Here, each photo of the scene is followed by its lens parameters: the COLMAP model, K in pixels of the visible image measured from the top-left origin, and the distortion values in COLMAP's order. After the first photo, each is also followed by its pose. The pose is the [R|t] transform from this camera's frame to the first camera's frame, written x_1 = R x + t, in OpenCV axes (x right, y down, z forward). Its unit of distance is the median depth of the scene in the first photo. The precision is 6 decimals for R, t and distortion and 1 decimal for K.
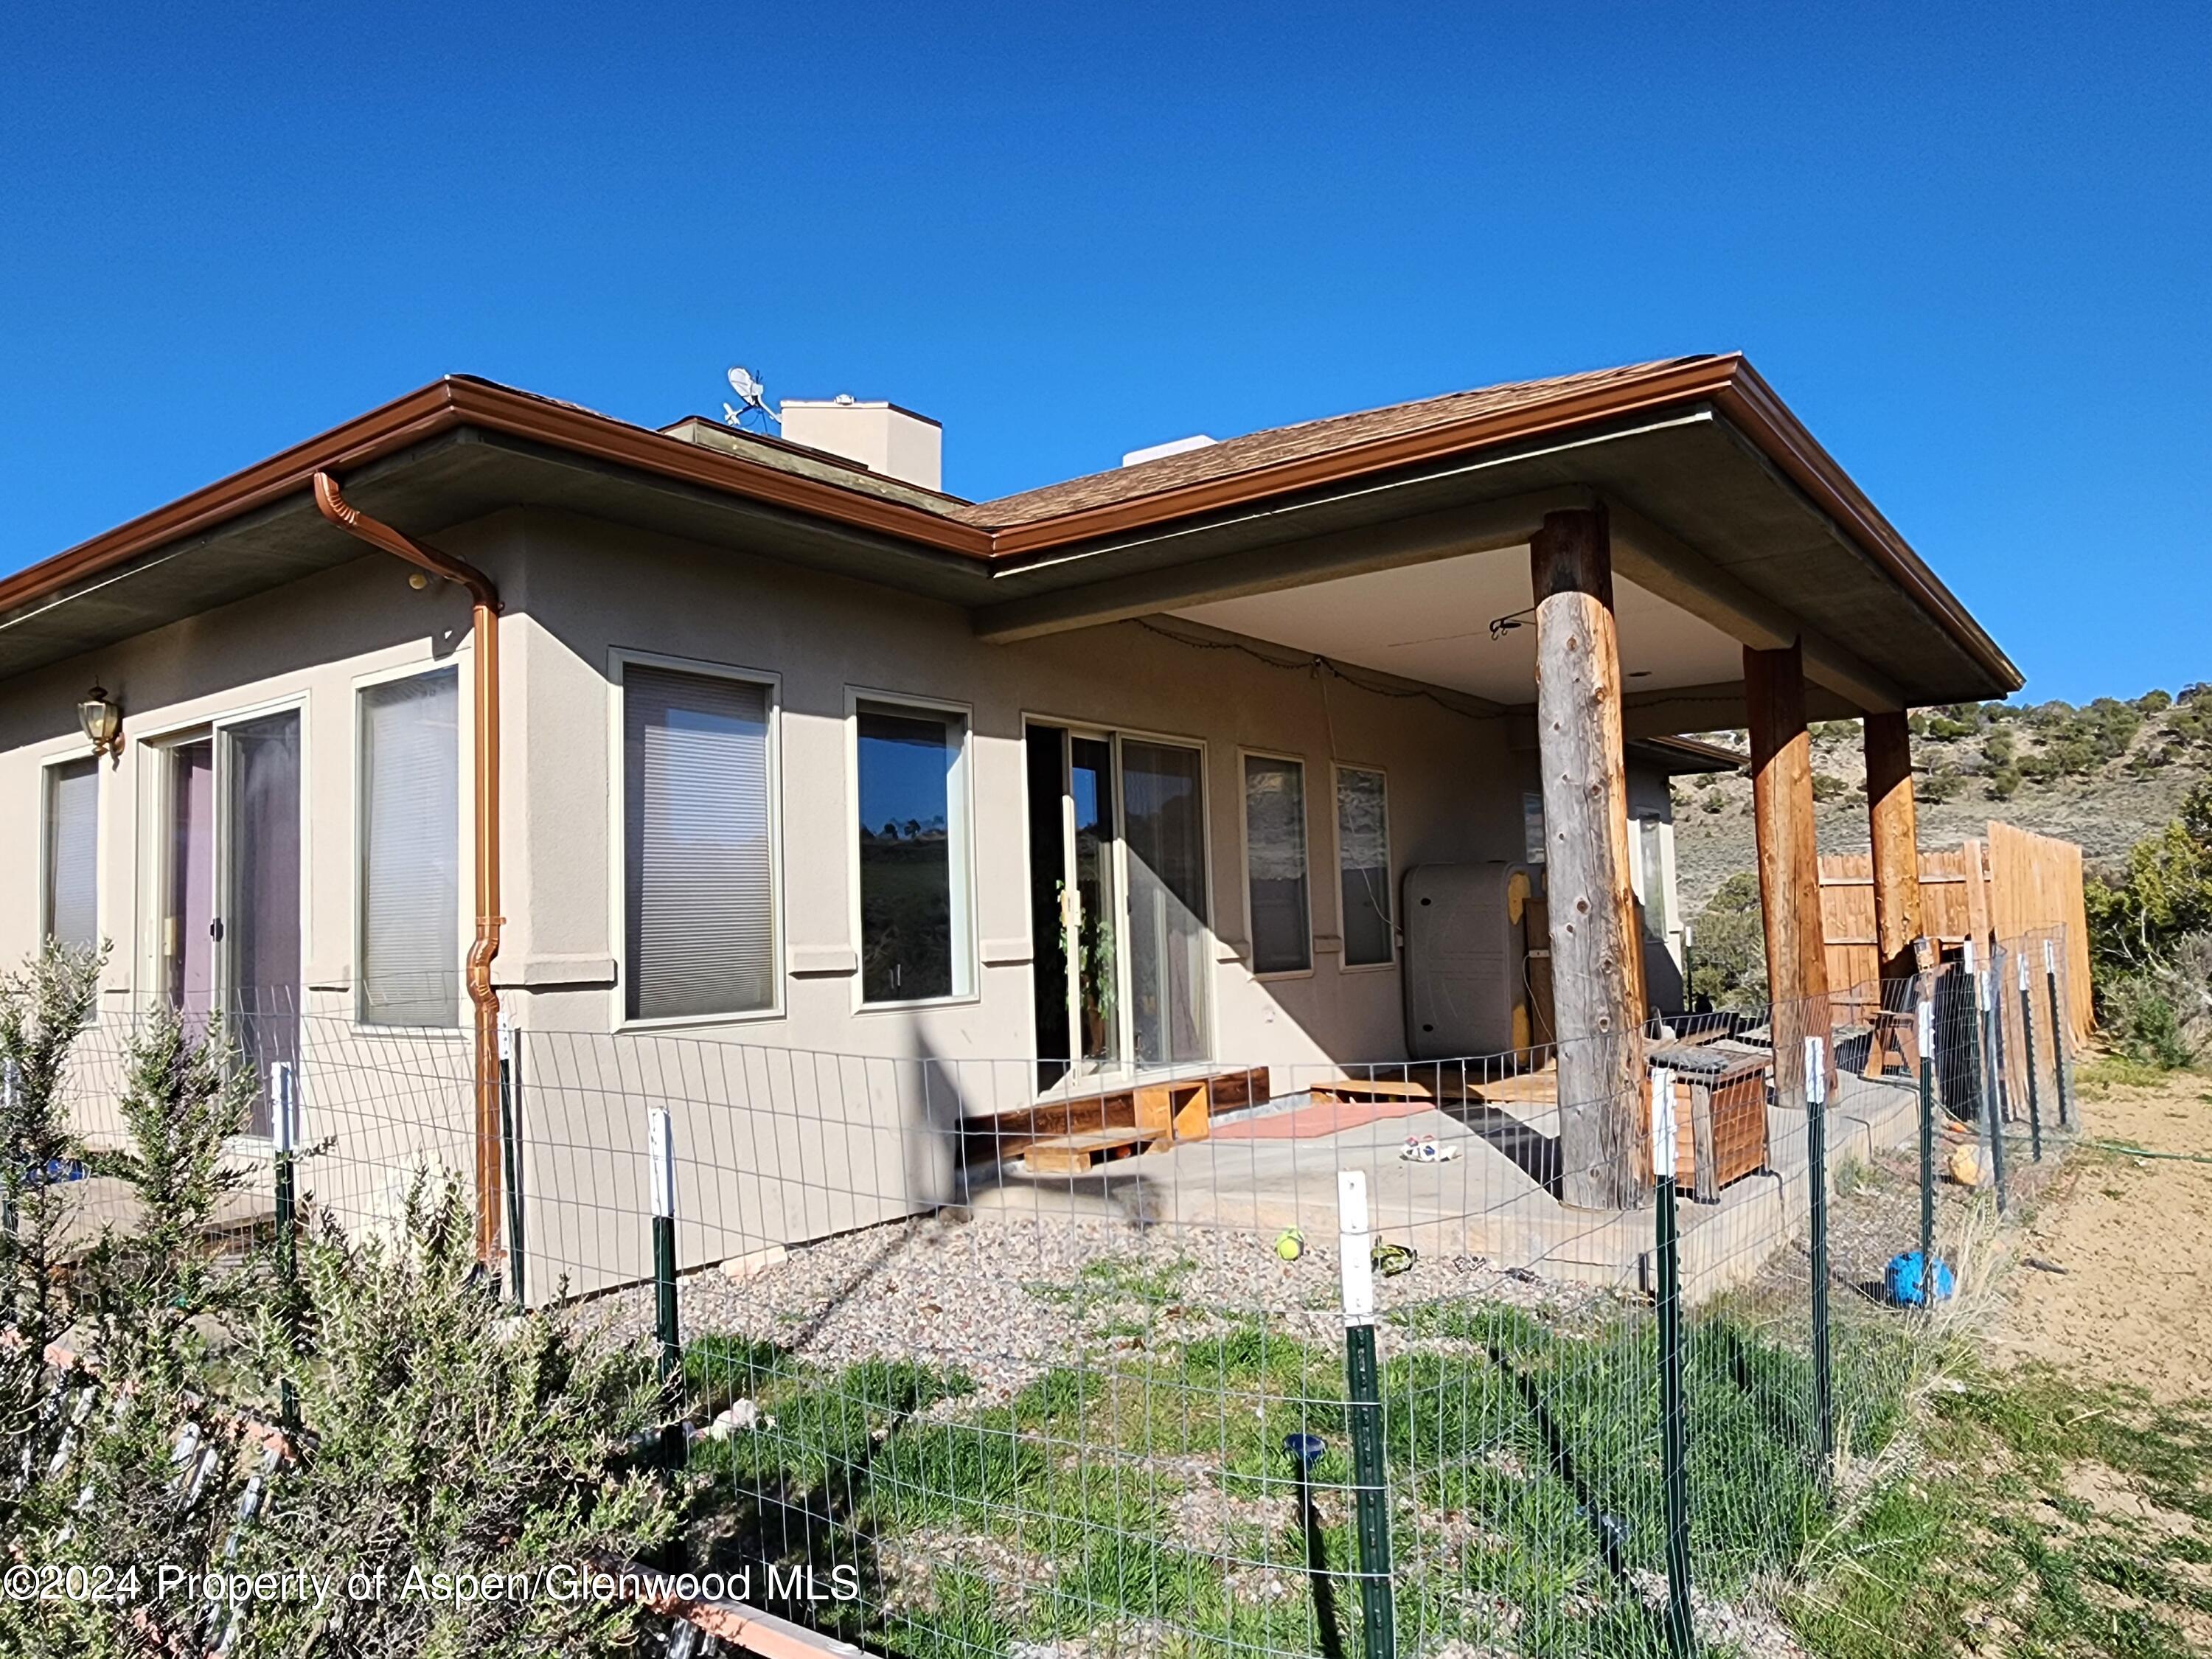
lens RADIAL K [[1494.8, 0, 1094.6], [0, 1494.8, 828.2], [0, 0, 1]] dist [0.014813, -0.005552]
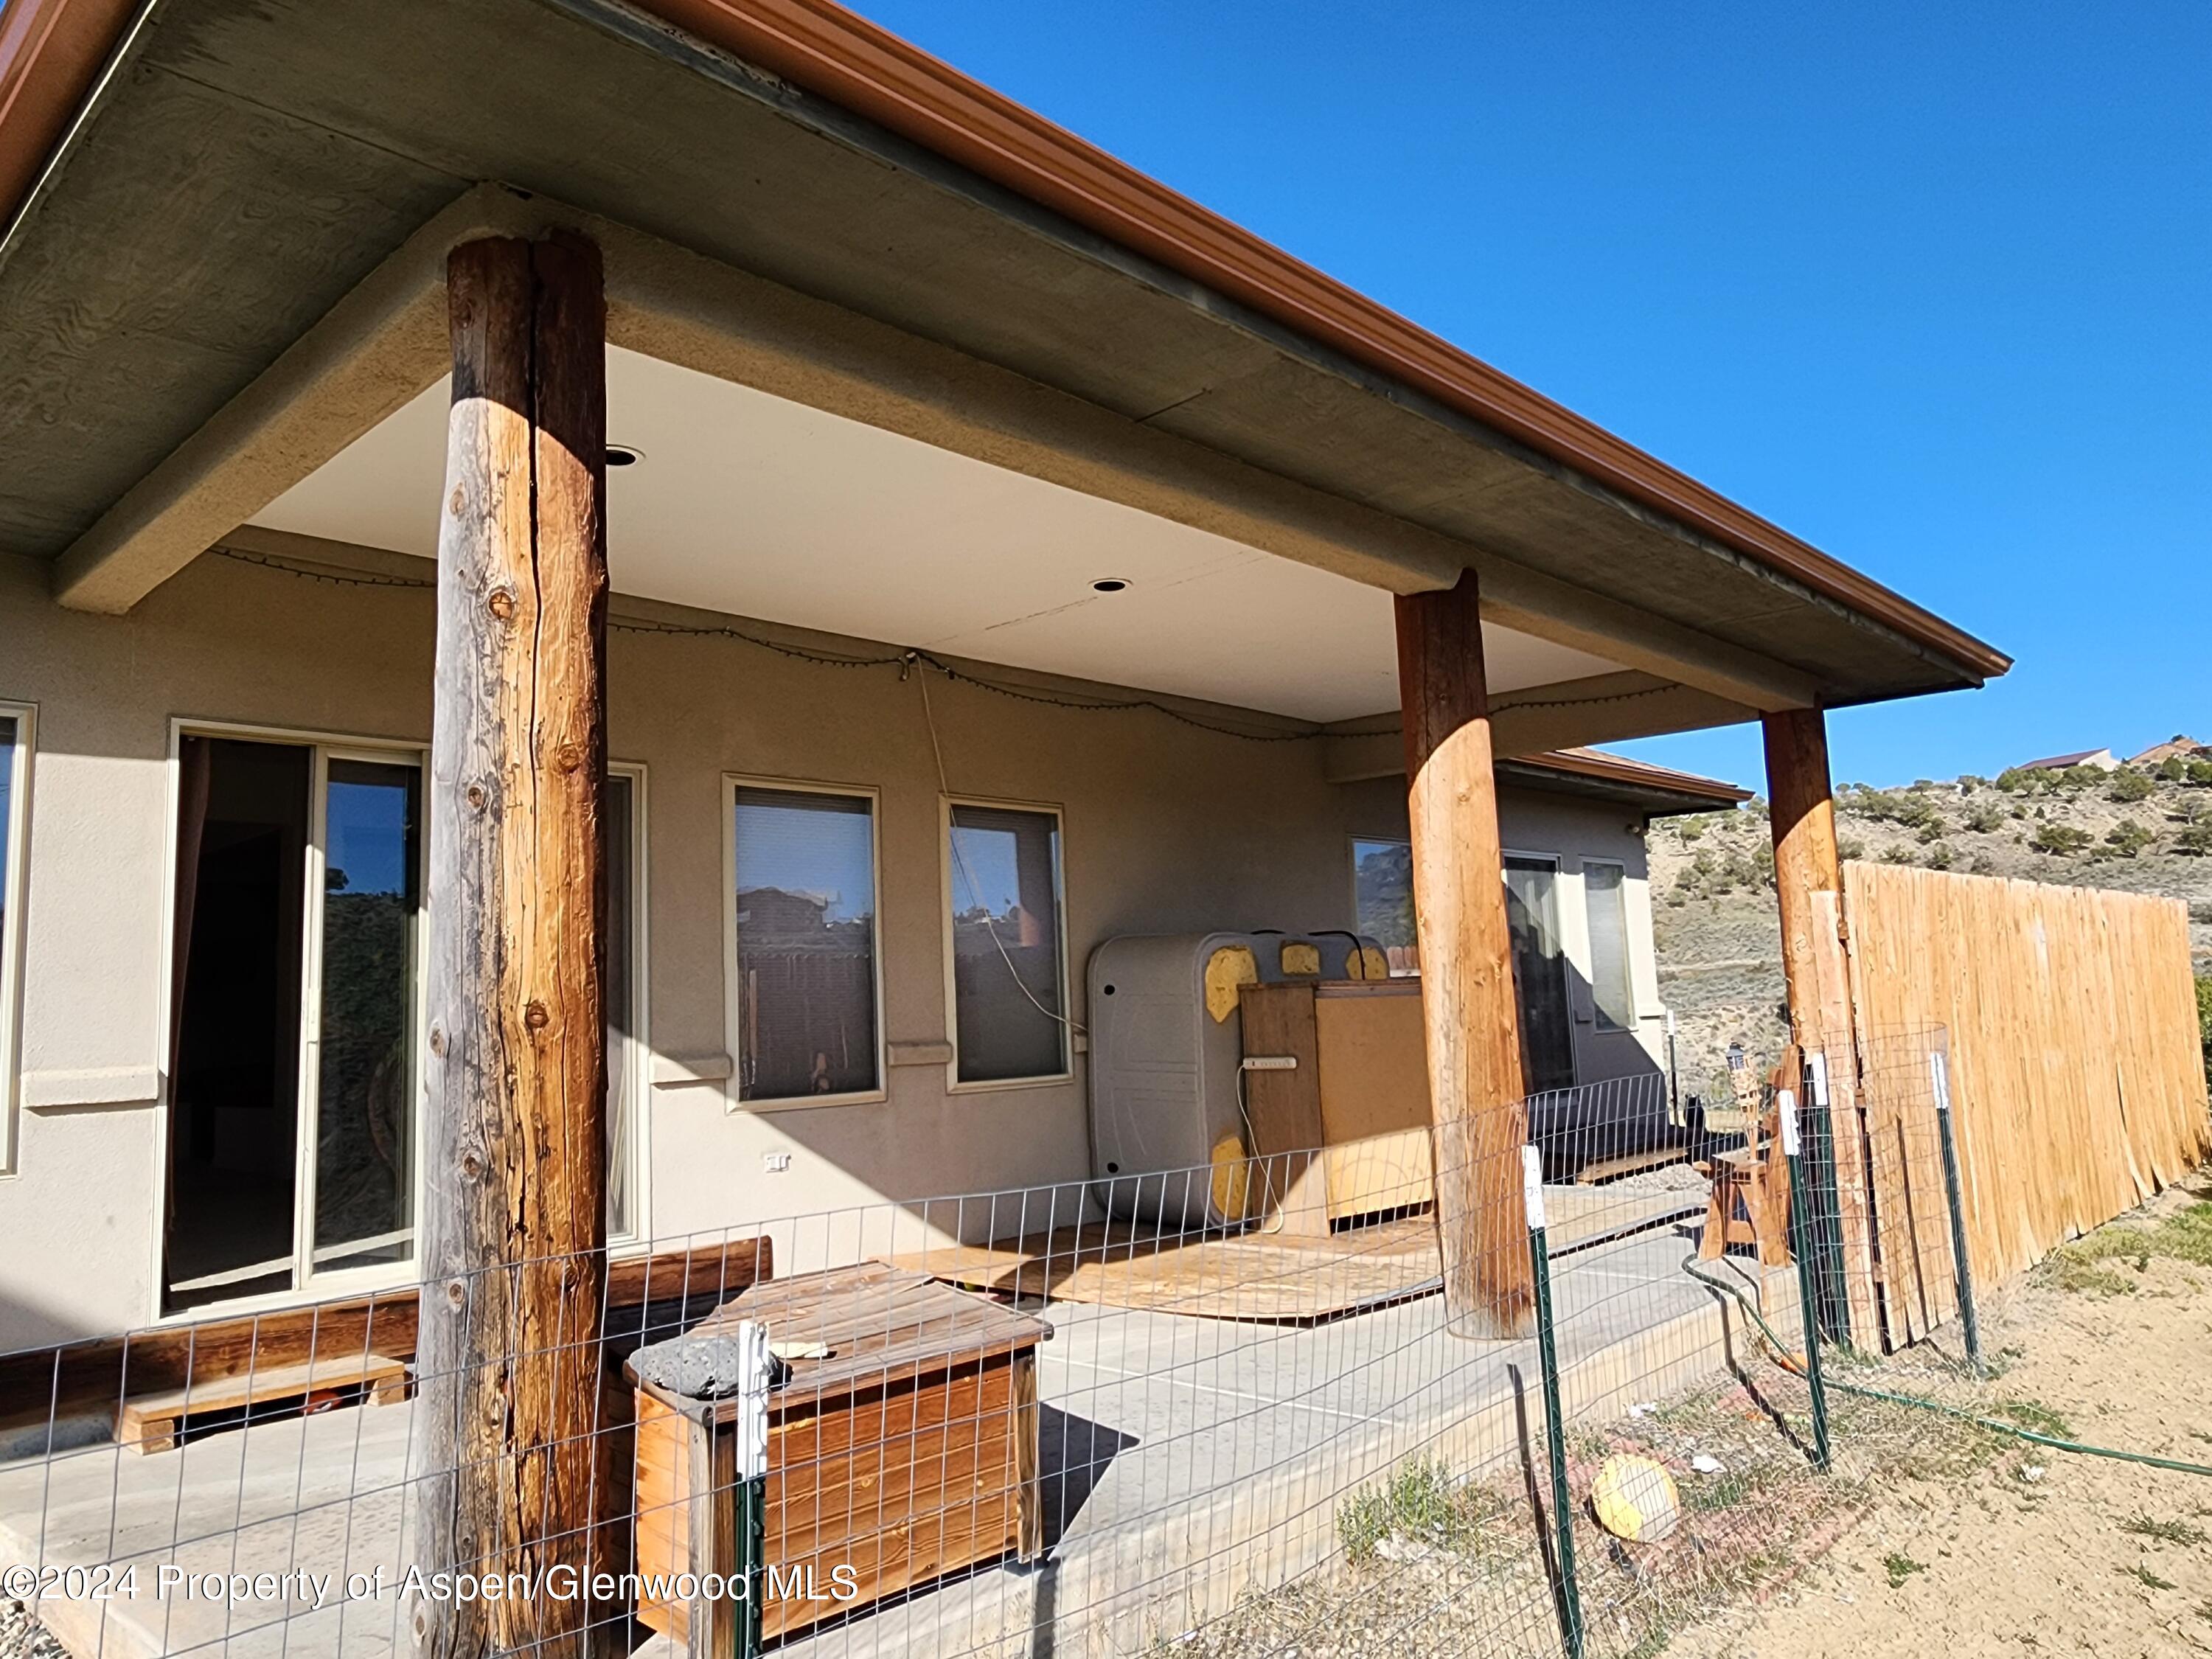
lens RADIAL K [[1494.8, 0, 1094.6], [0, 1494.8, 828.2], [0, 0, 1]] dist [0.014813, -0.005552]
pose [[0.991864, -0.019790, -0.125755, 0.346039], [0.014009, 0.998811, -0.046685, 0.005927], [0.126530, 0.044543, 0.990962, 0.320778]]
